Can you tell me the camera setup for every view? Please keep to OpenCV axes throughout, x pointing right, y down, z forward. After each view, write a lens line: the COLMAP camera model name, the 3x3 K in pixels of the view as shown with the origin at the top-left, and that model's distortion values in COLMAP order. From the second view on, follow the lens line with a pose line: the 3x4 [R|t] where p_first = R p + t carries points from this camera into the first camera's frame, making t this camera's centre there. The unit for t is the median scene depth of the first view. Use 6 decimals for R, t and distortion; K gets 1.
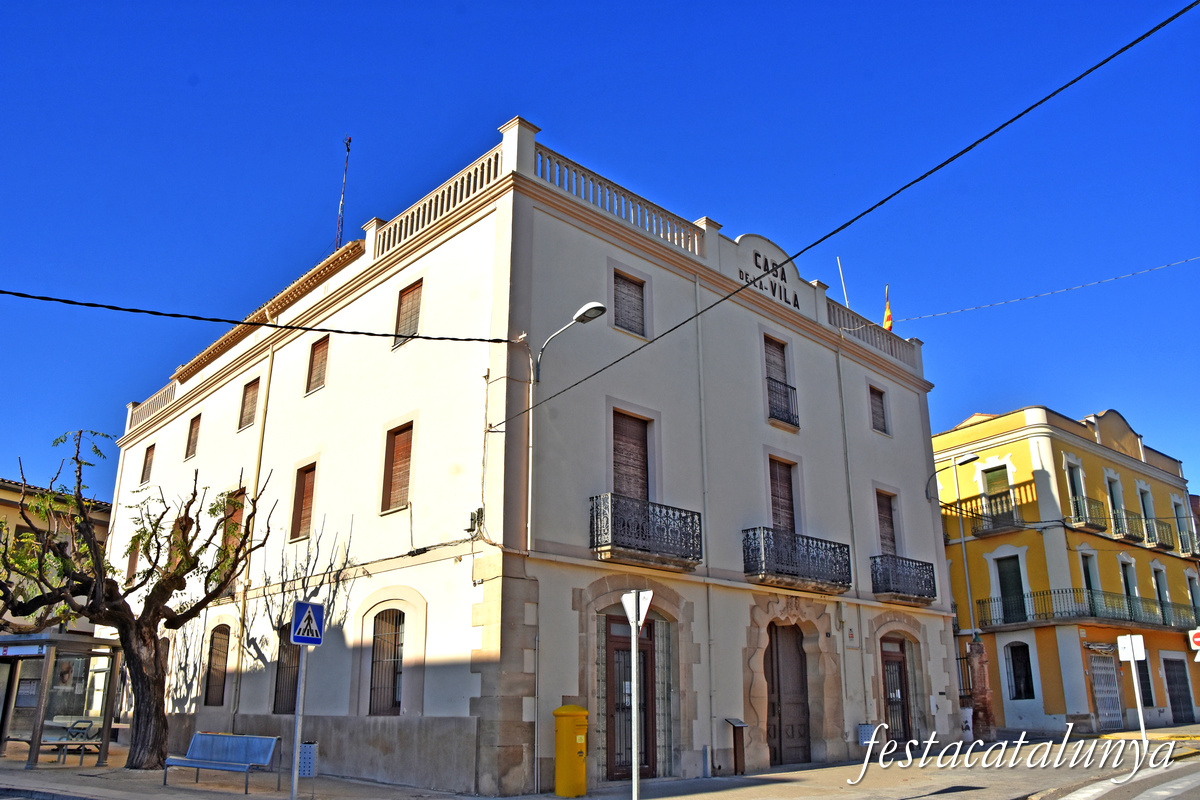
lens RADIAL K [[900.9, 0, 600.0], [0, 900.9, 400.0], [0, 0, 1]] dist [-0.088274, -0.000433]
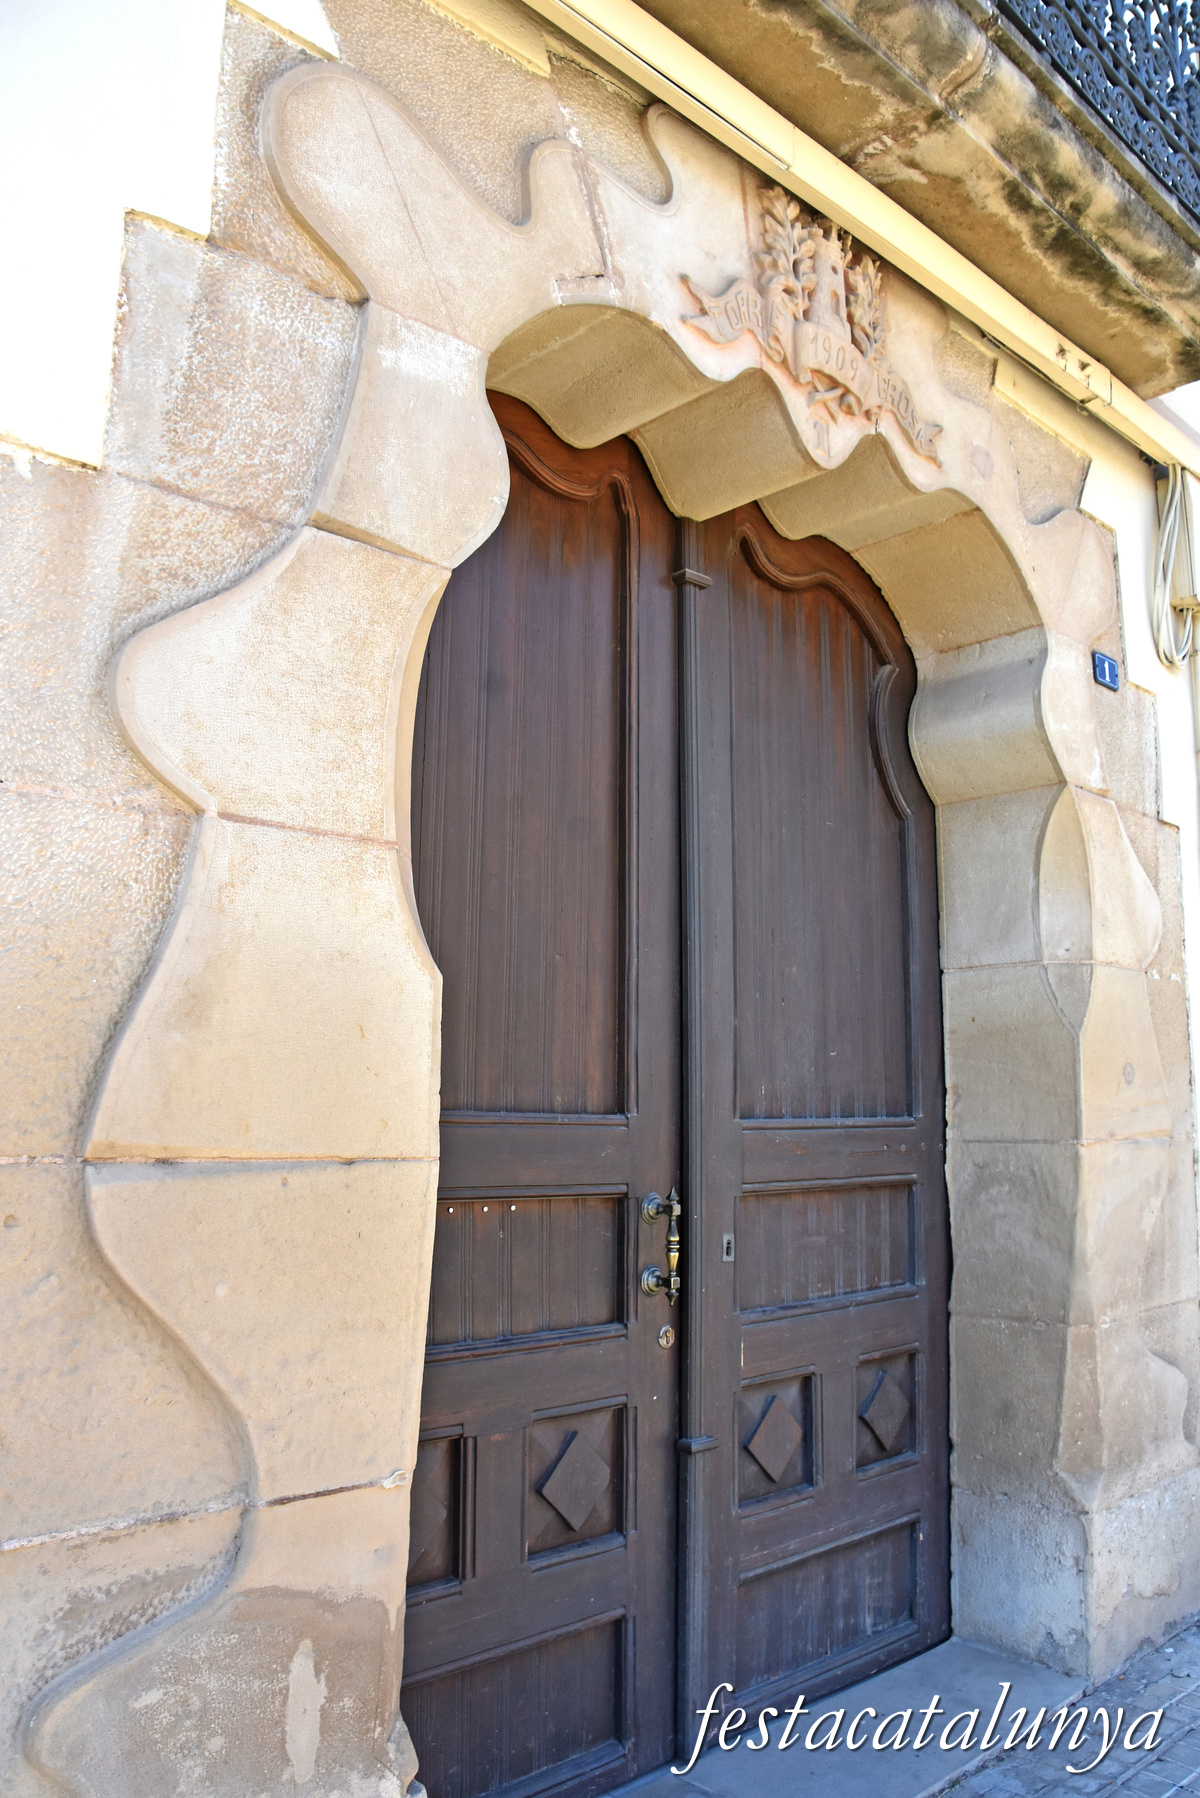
lens RADIAL K [[1349.9, 0, 600.0], [0, 1349.9, 899.0], [0, 0, 1]] dist [-0.088274, -0.000433]
pose [[0.999901, -0.006086, -0.012719, 0.191025], [0.008114, 0.986089, 0.166021, 0.274530], [0.011532, -0.166108, 0.986040, 0.831696]]
